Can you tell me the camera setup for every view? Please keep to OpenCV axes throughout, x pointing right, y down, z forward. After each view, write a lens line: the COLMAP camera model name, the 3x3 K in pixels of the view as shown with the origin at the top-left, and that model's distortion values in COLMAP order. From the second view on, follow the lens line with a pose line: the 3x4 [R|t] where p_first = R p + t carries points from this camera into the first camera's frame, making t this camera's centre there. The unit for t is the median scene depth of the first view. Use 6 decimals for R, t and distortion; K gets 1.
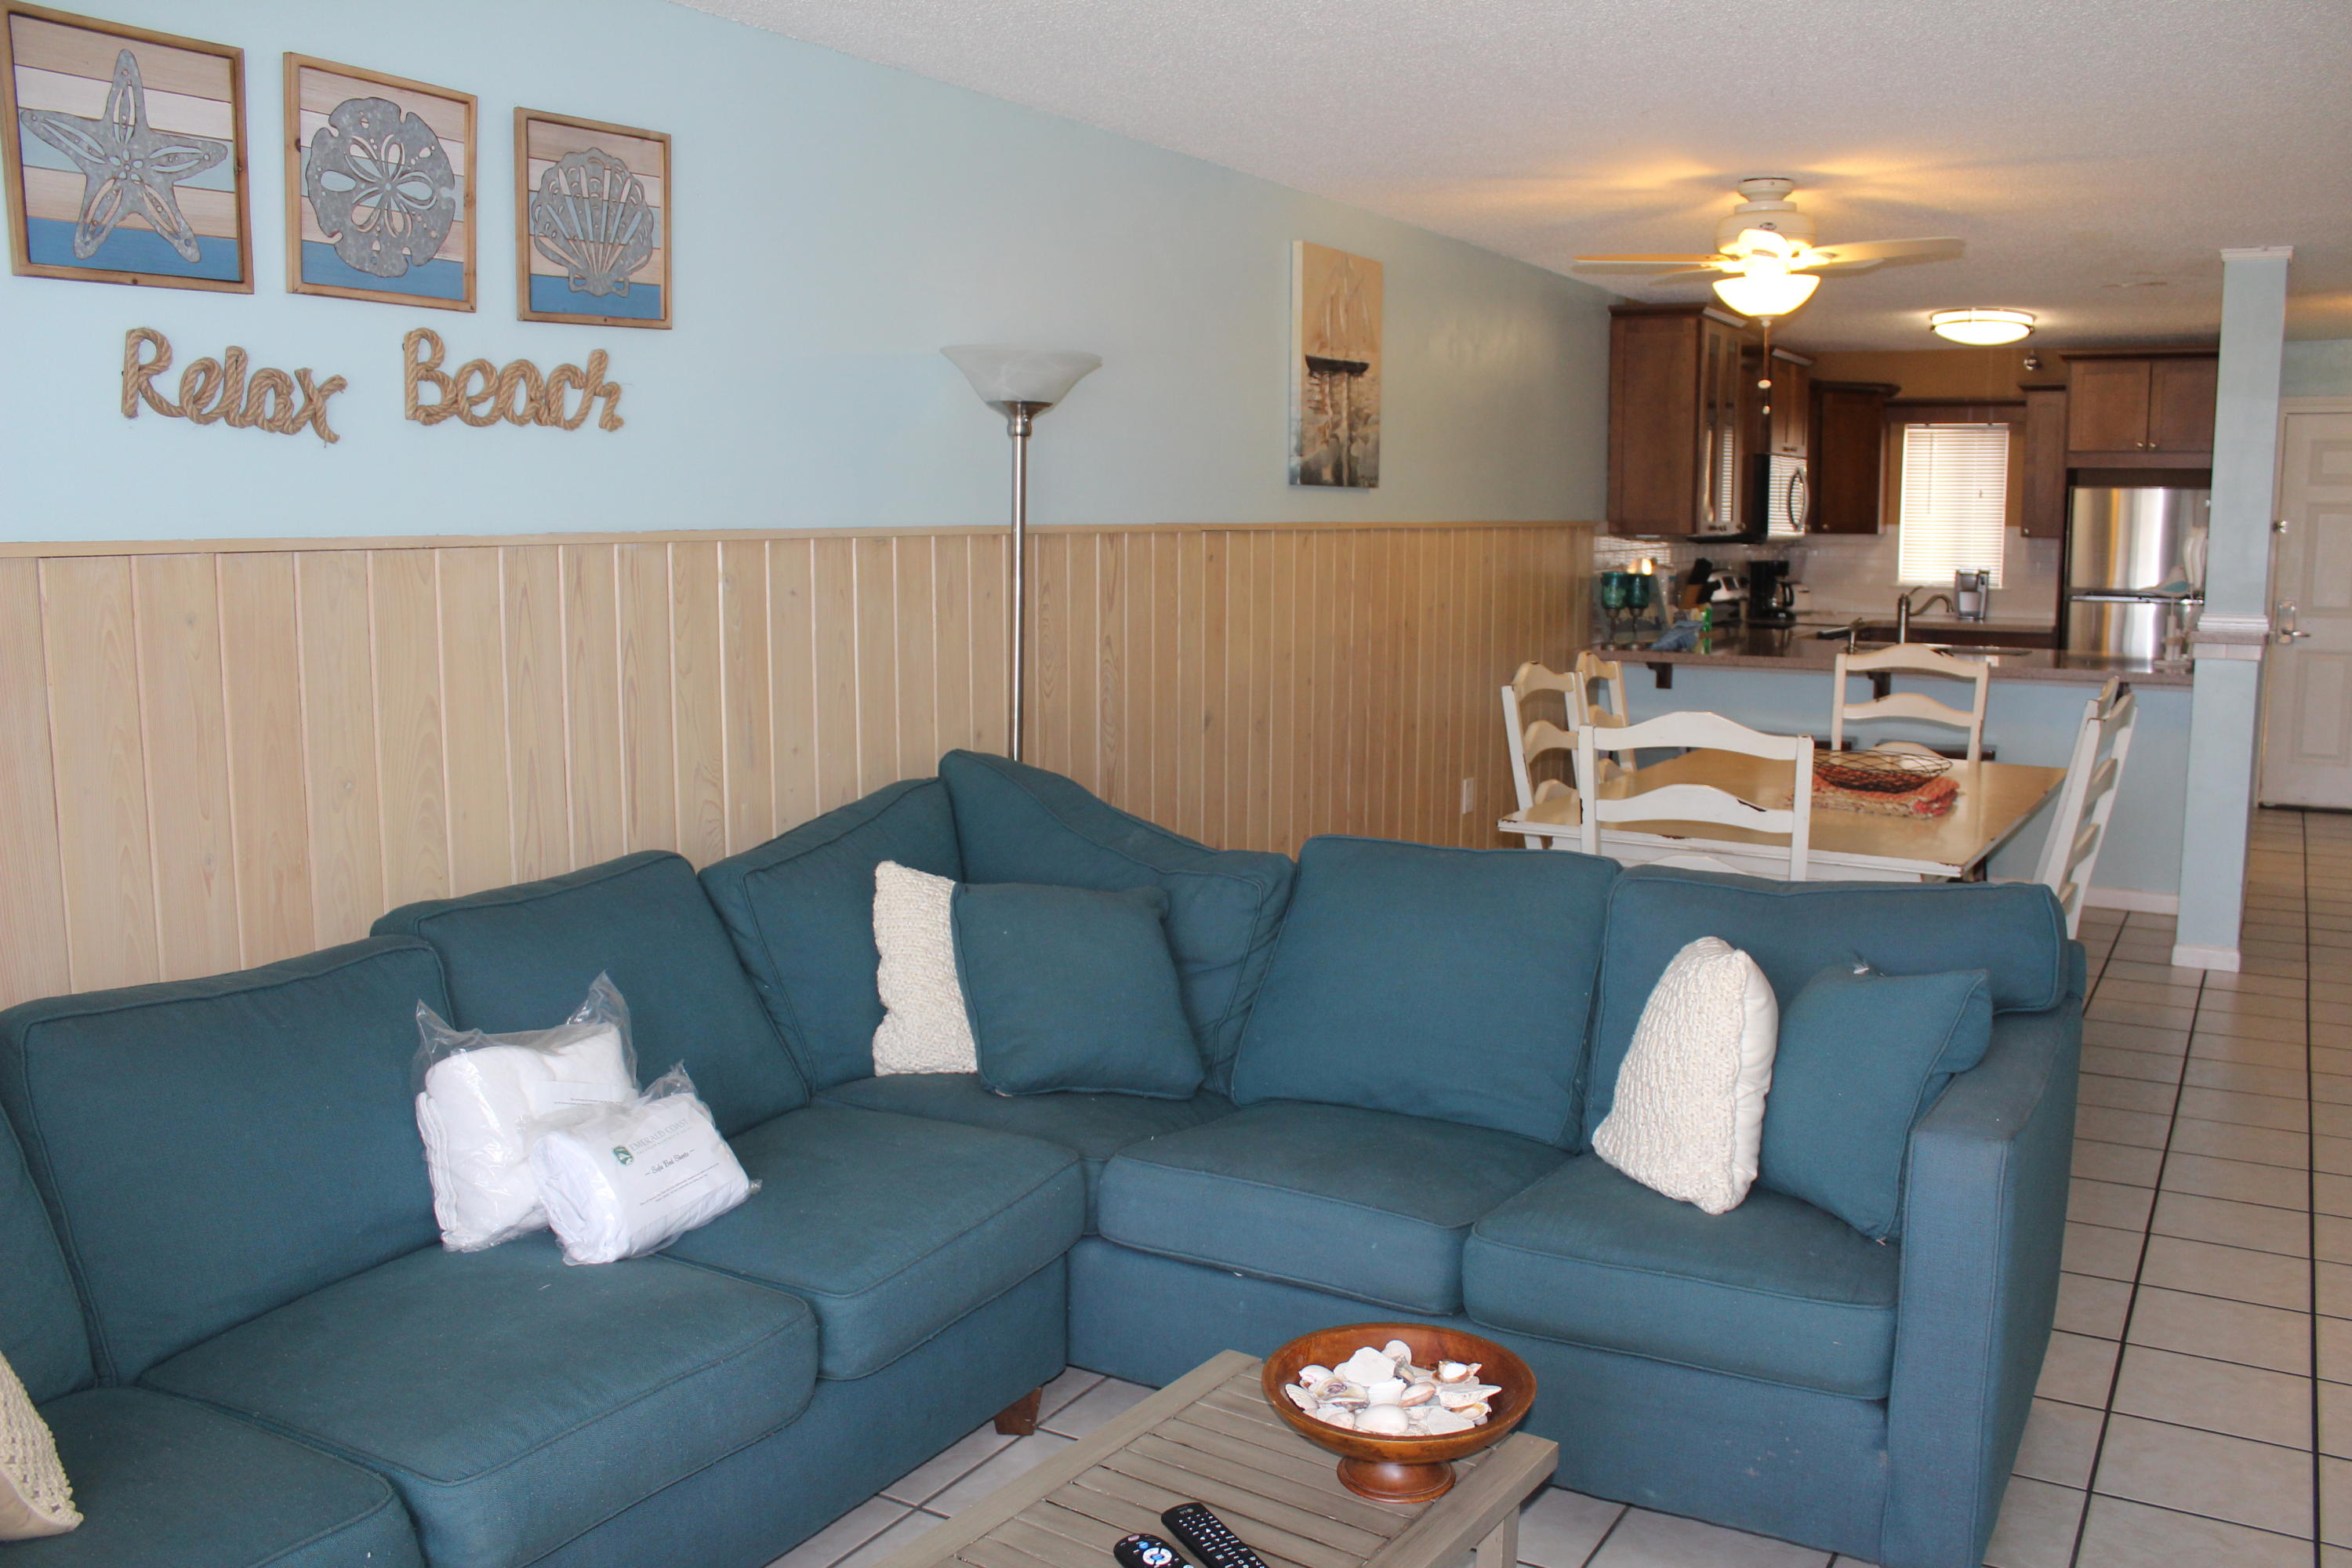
lens RADIAL K [[1989.8, 0, 1176.0], [0, 1989.8, 784.0], [0, 0, 1]] dist [-0.155740, 0.172465]
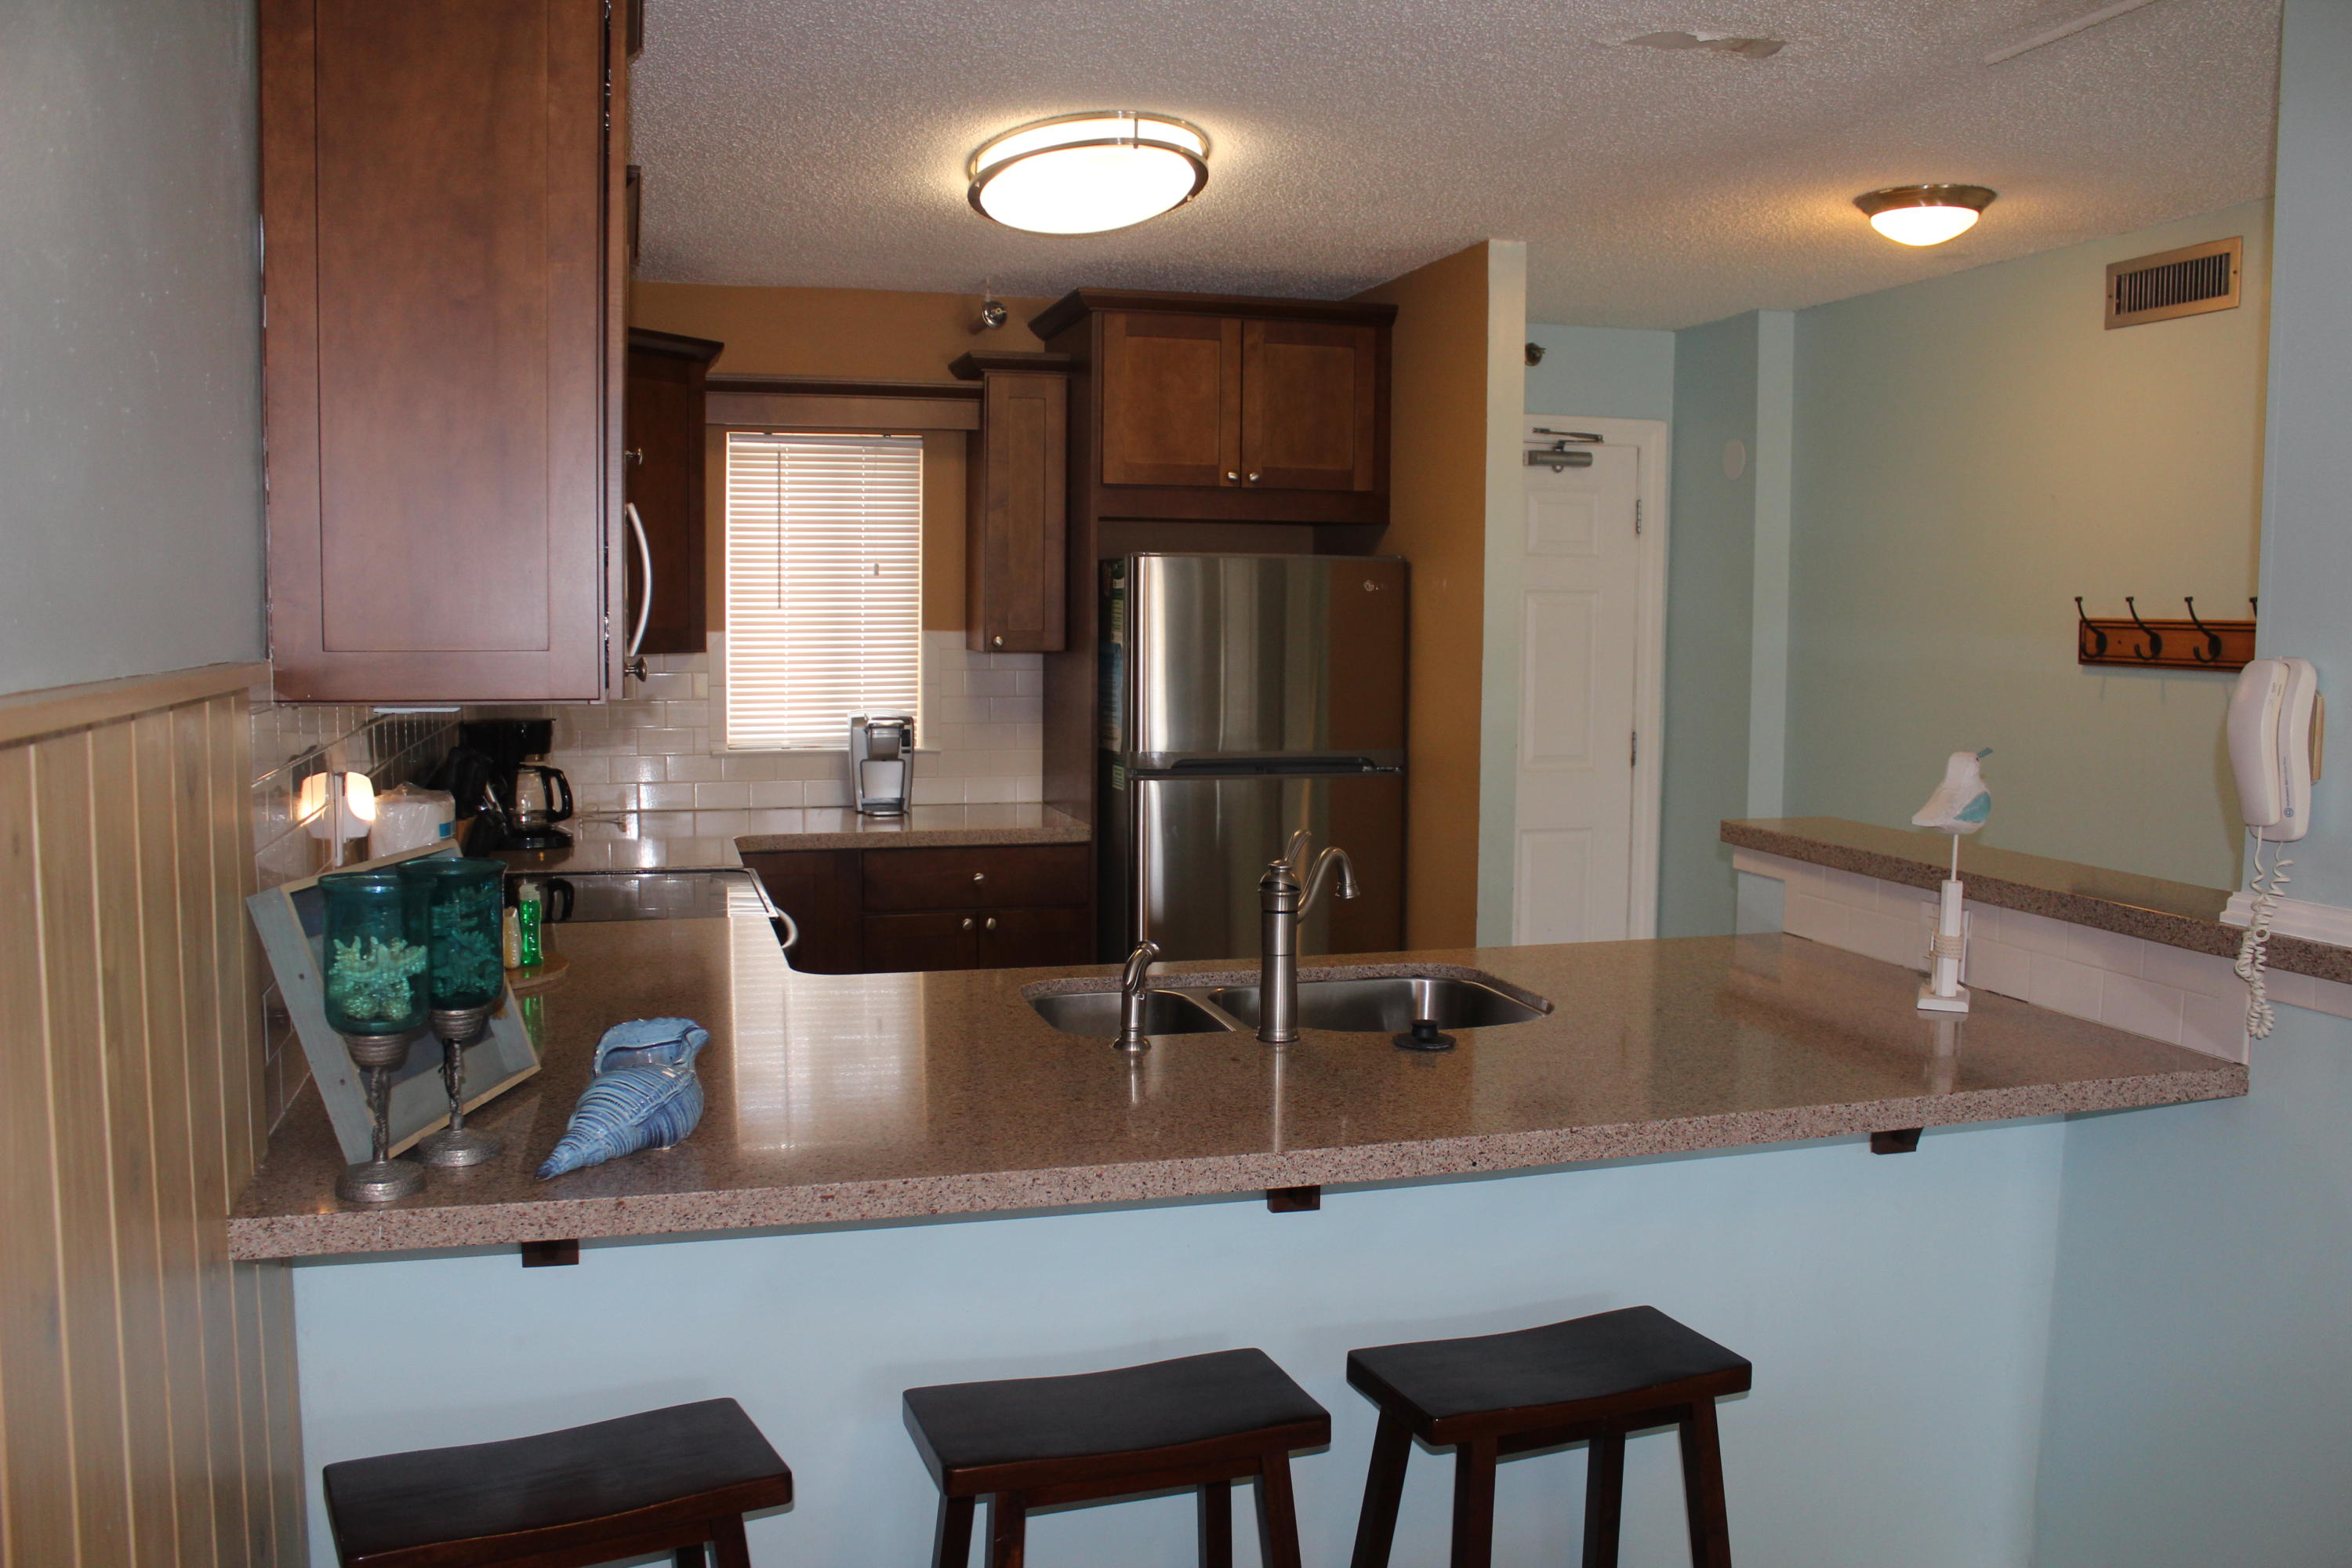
lens RADIAL K [[1641.8, 0, 1176.0], [0, 1641.8, 784.0], [0, 0, 1]] dist [0.000990, 0.000225]
pose [[0.657701, -0.057477, 0.751083, 0.208360], [0.092749, 0.995677, -0.005023, -0.127888], [-0.747547, 0.072966, 0.660189, 1.011220]]
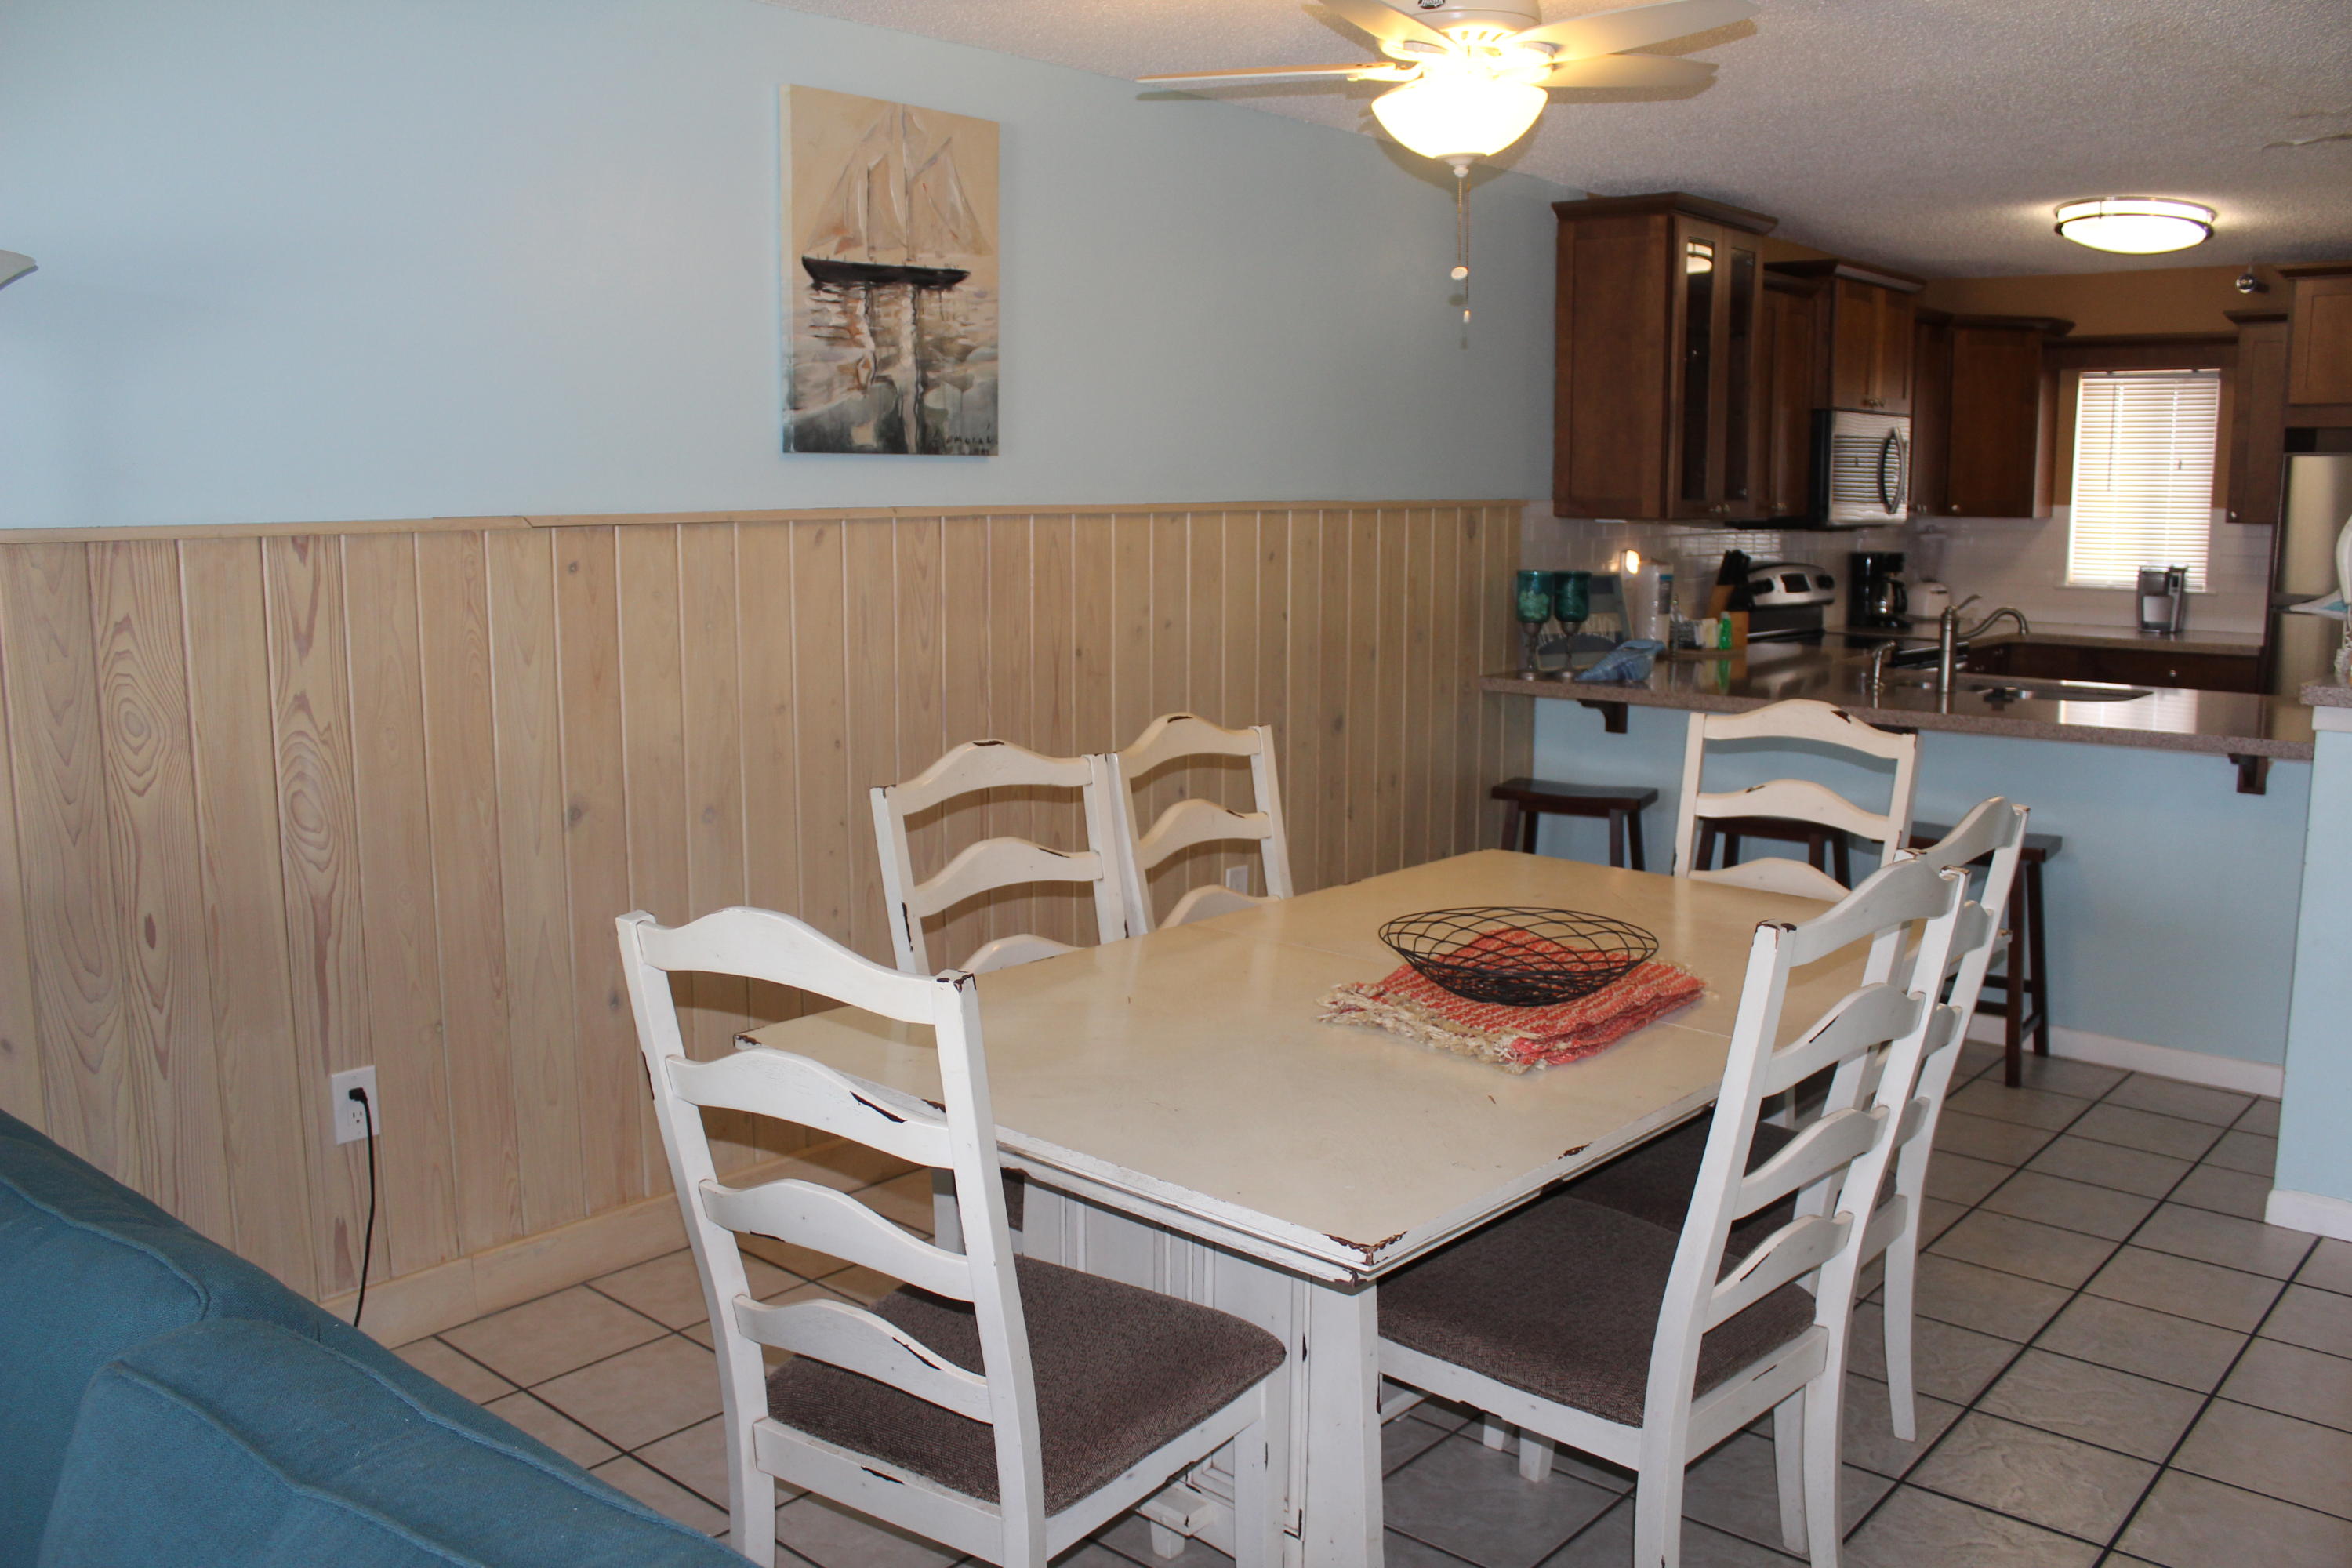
lens RADIAL K [[1963.3, 0, 1176.0], [0, 1963.3, 784.0], [0, 0, 1]] dist [-0.159682, 0.138121]
pose [[0.981783, 0.027077, -0.188066, 0.272104], [-0.024182, 0.999551, 0.017667, -0.047082], [0.188460, -0.012798, 0.981998, 0.330629]]
